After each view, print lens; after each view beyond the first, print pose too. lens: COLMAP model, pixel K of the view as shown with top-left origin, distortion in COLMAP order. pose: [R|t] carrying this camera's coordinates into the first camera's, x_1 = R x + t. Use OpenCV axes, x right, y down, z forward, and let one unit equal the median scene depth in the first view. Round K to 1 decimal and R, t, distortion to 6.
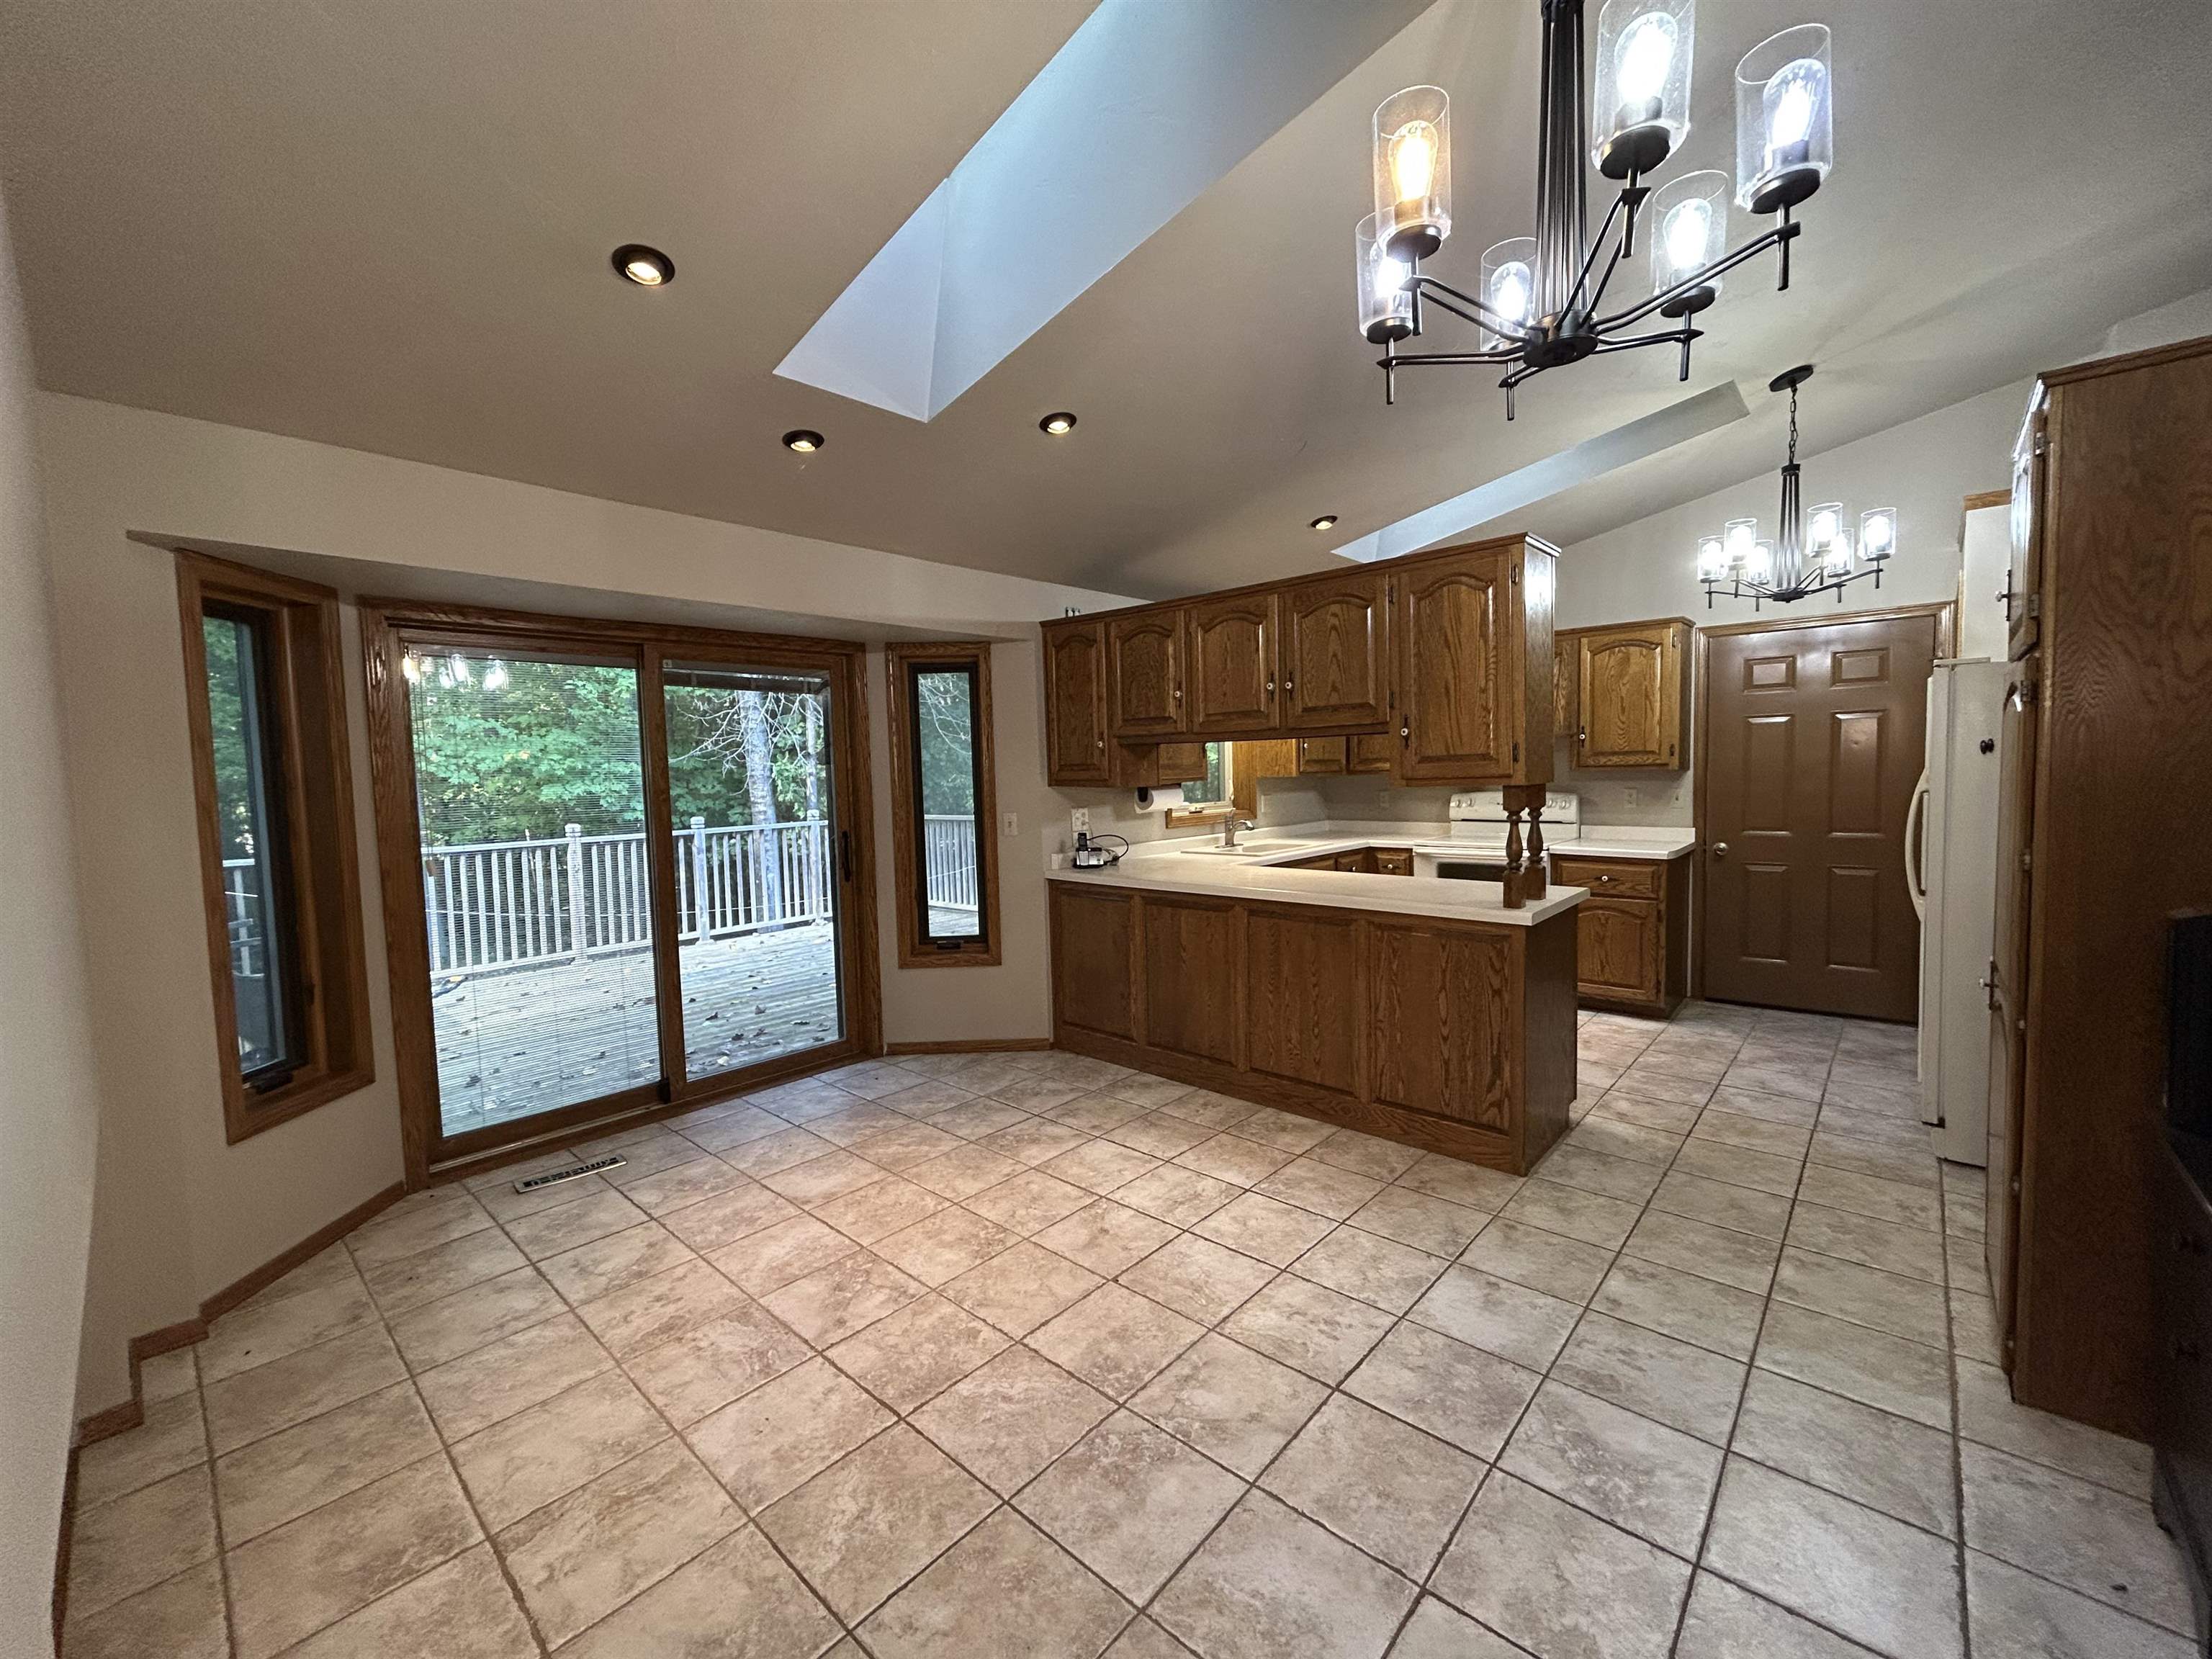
lens RADIAL K [[885.9, 0, 1104.8], [0, 885.9, 826.2], [0, 0, 1]] dist [0.002419, 0.000341]
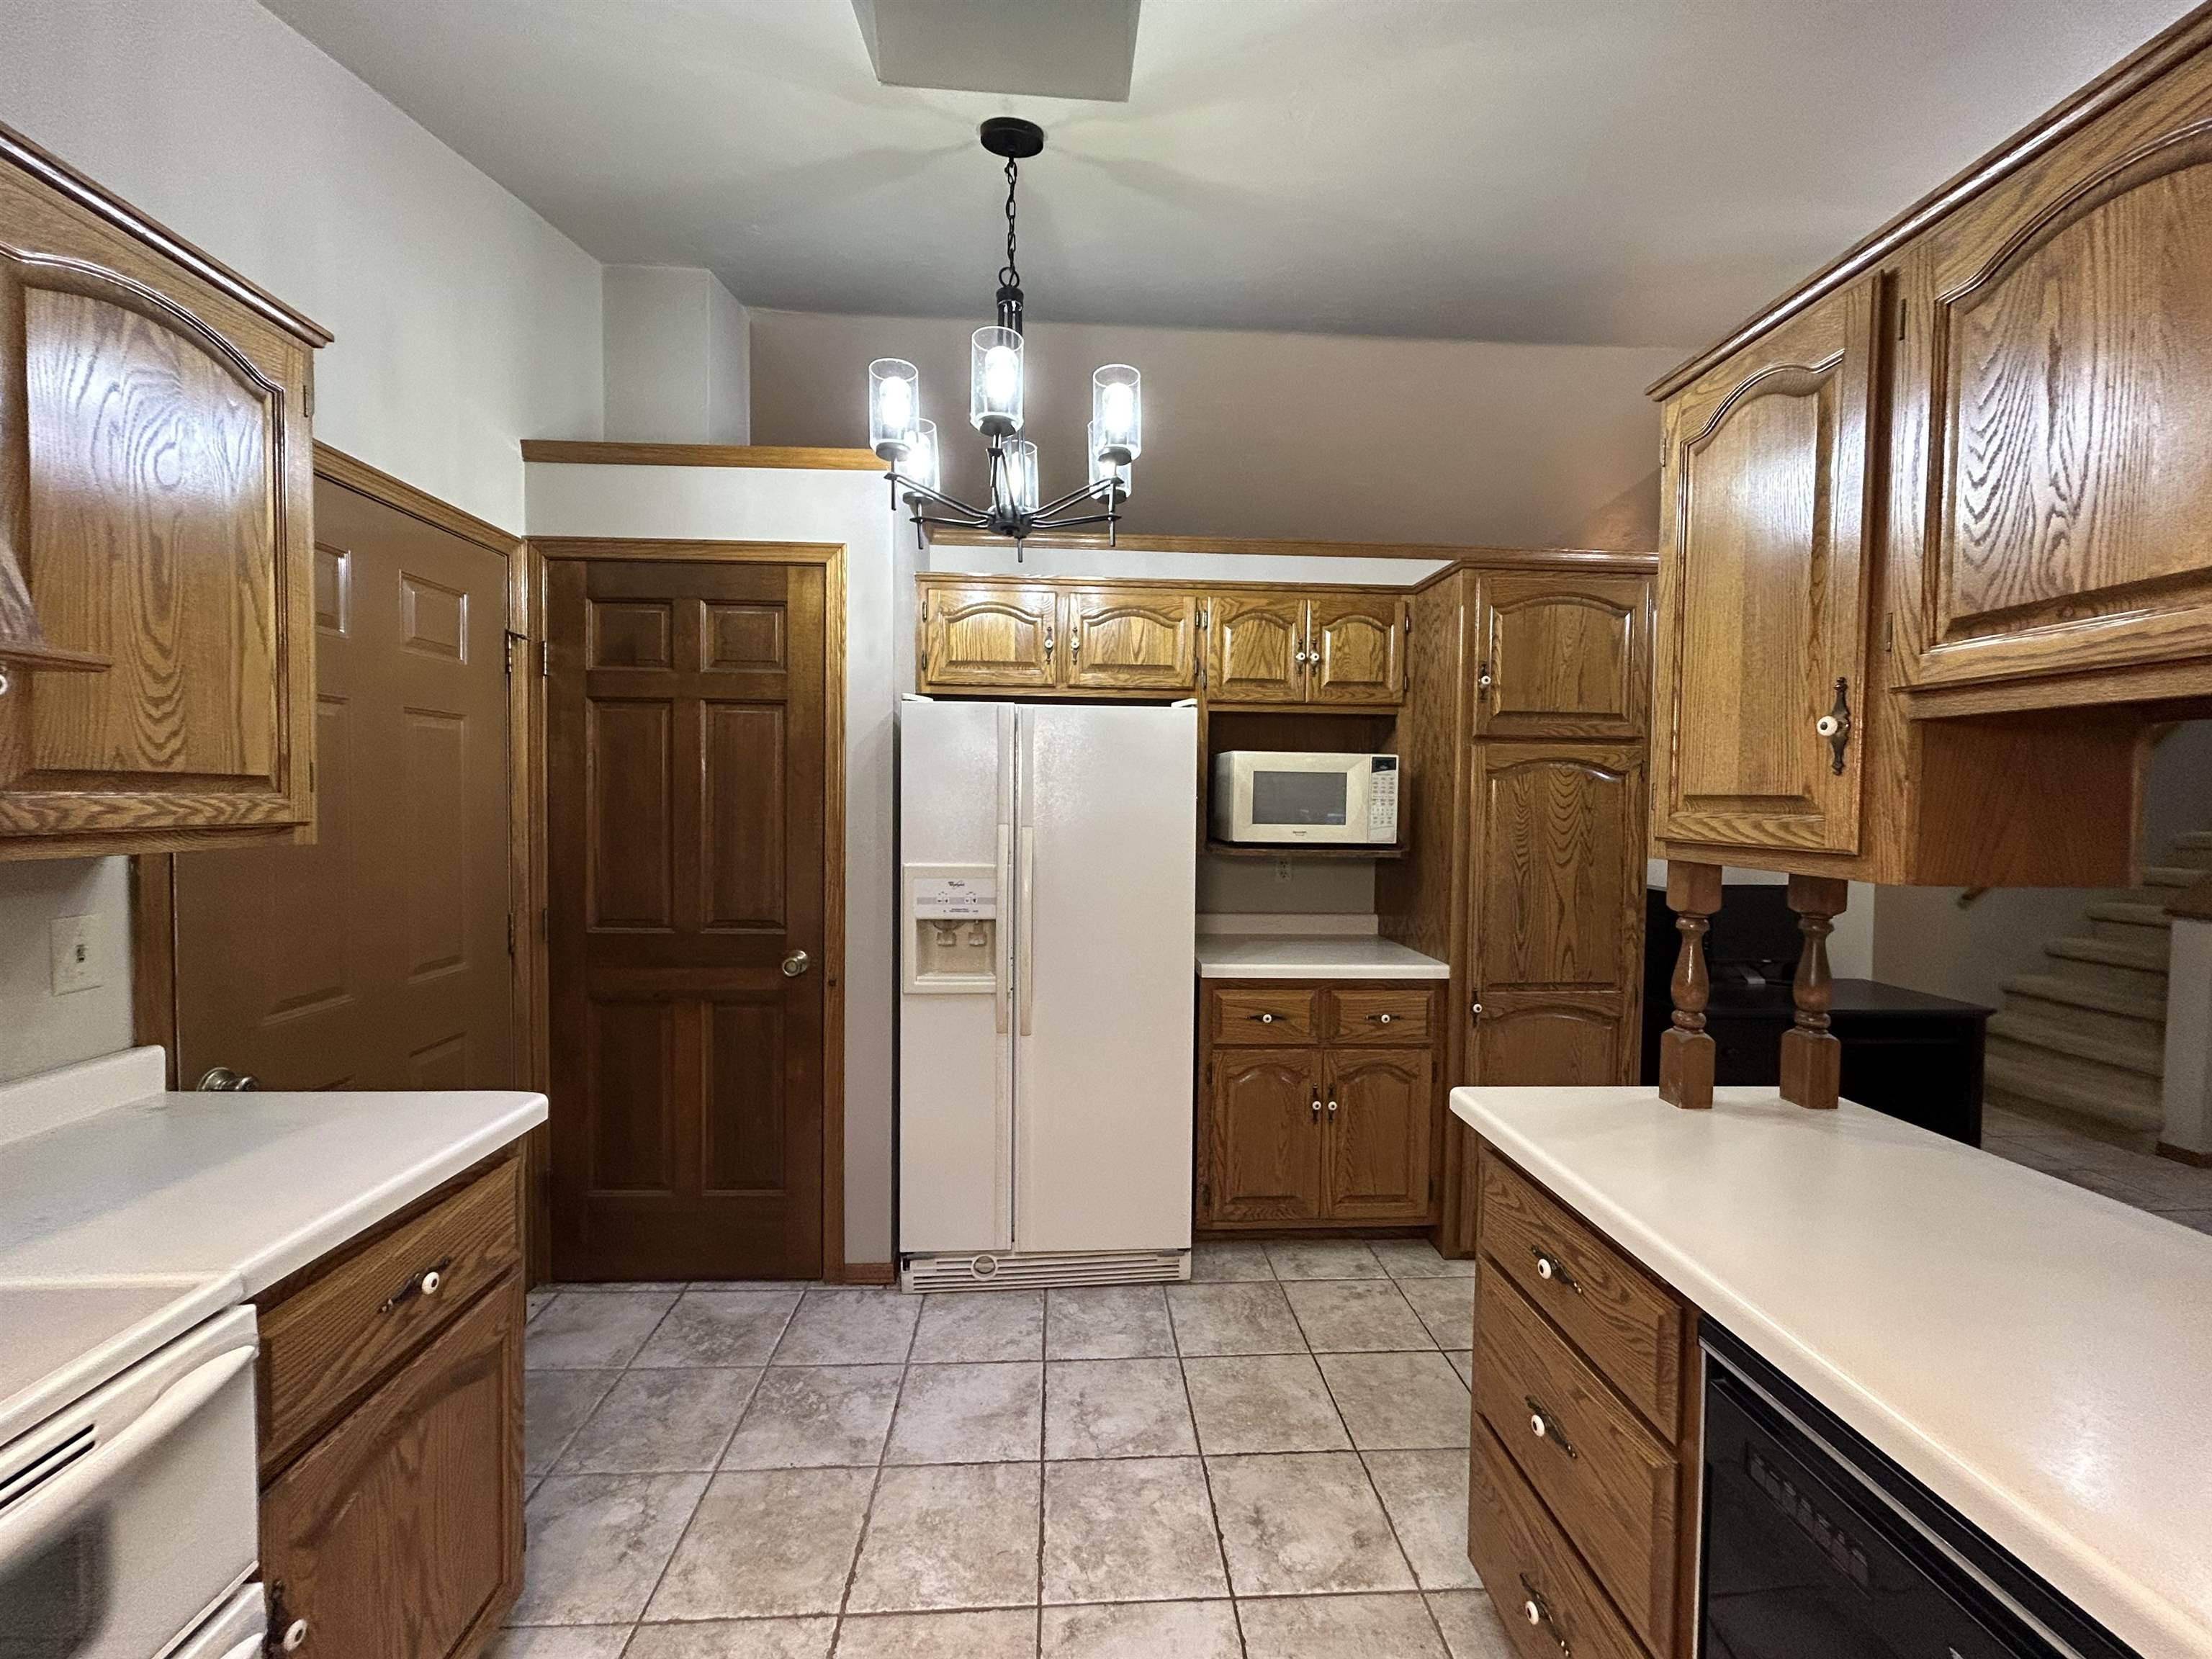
lens RADIAL K [[885.9, 0, 1104.4], [0, 885.9, 827.5], [0, 0, 1]] dist [0.002419, 0.000341]
pose [[-0.713973, -0.001347, 0.700171, 0.297867], [0.054484, 0.996859, 0.057476, -0.085831], [-0.698050, 0.079184, -0.711658, 1.221267]]
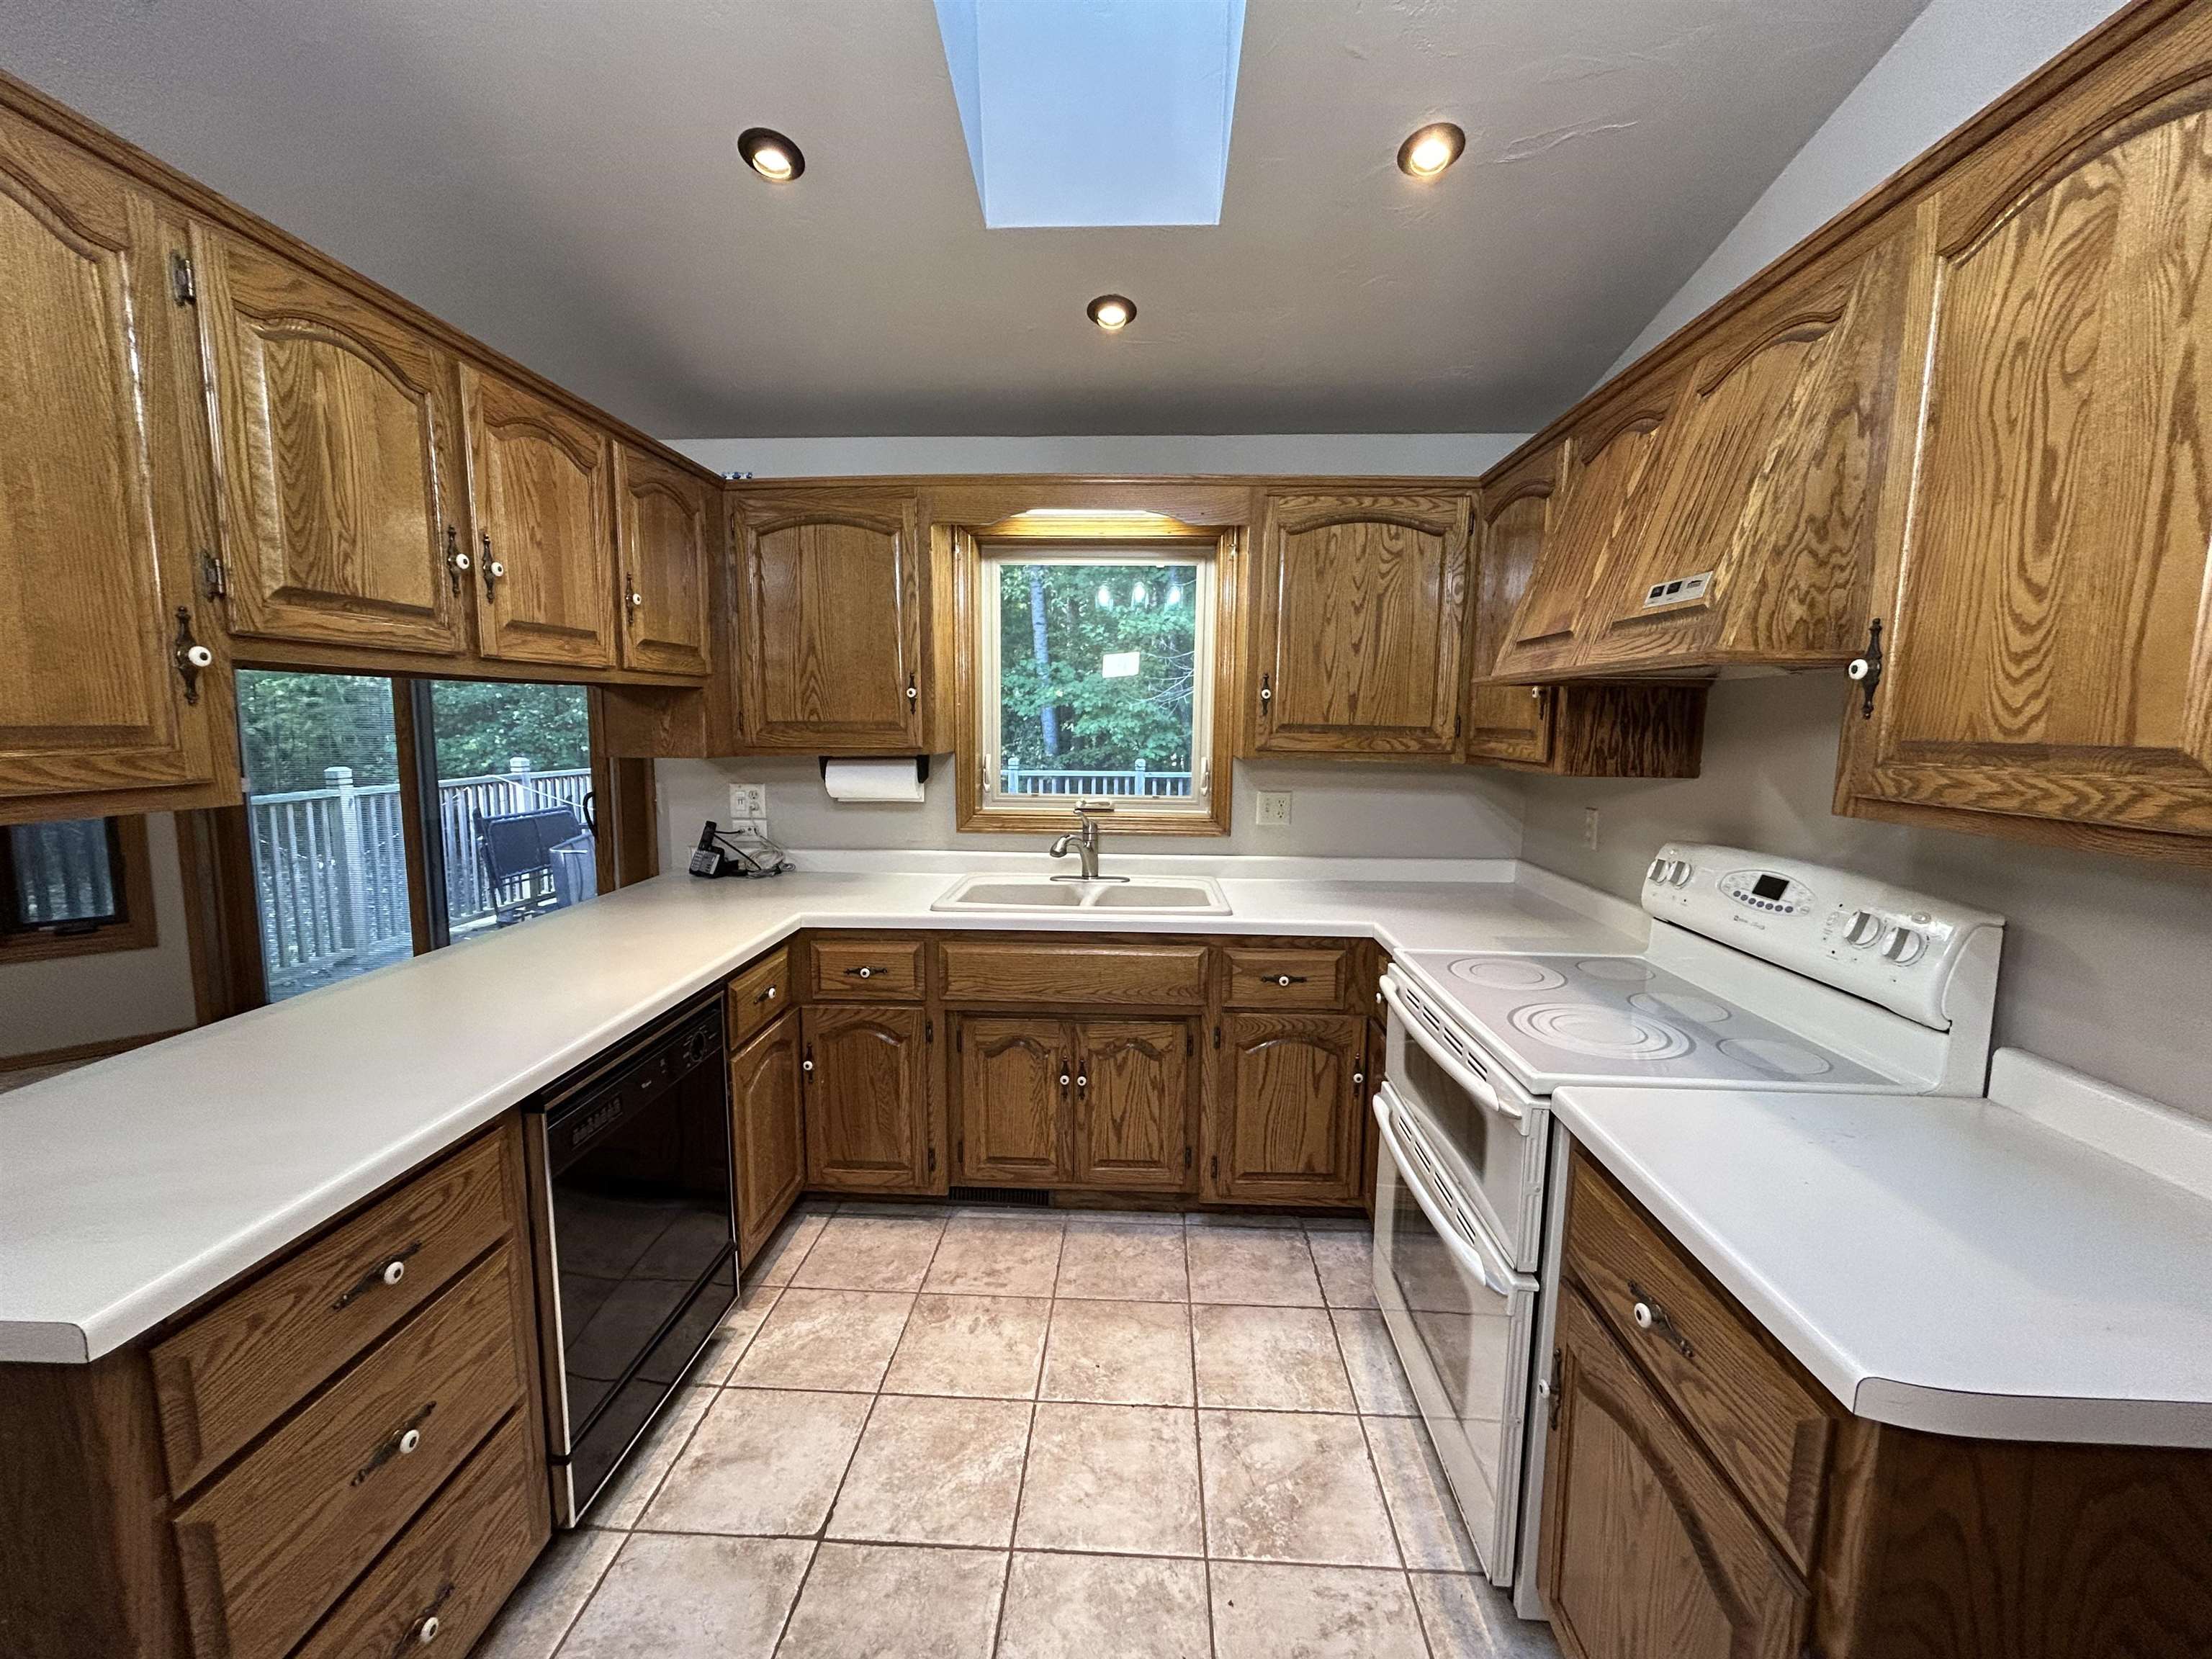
lens RADIAL K [[885.9, 0, 1106.3], [0, 885.9, 825.0], [0, 0, 1]] dist [0.002419, 0.000341]
pose [[0.638730, 0.128387, -0.758644, 0.744002], [-0.078221, 0.991707, 0.101971, -0.087446], [0.765445, -0.005790, 0.643475, 0.891213]]
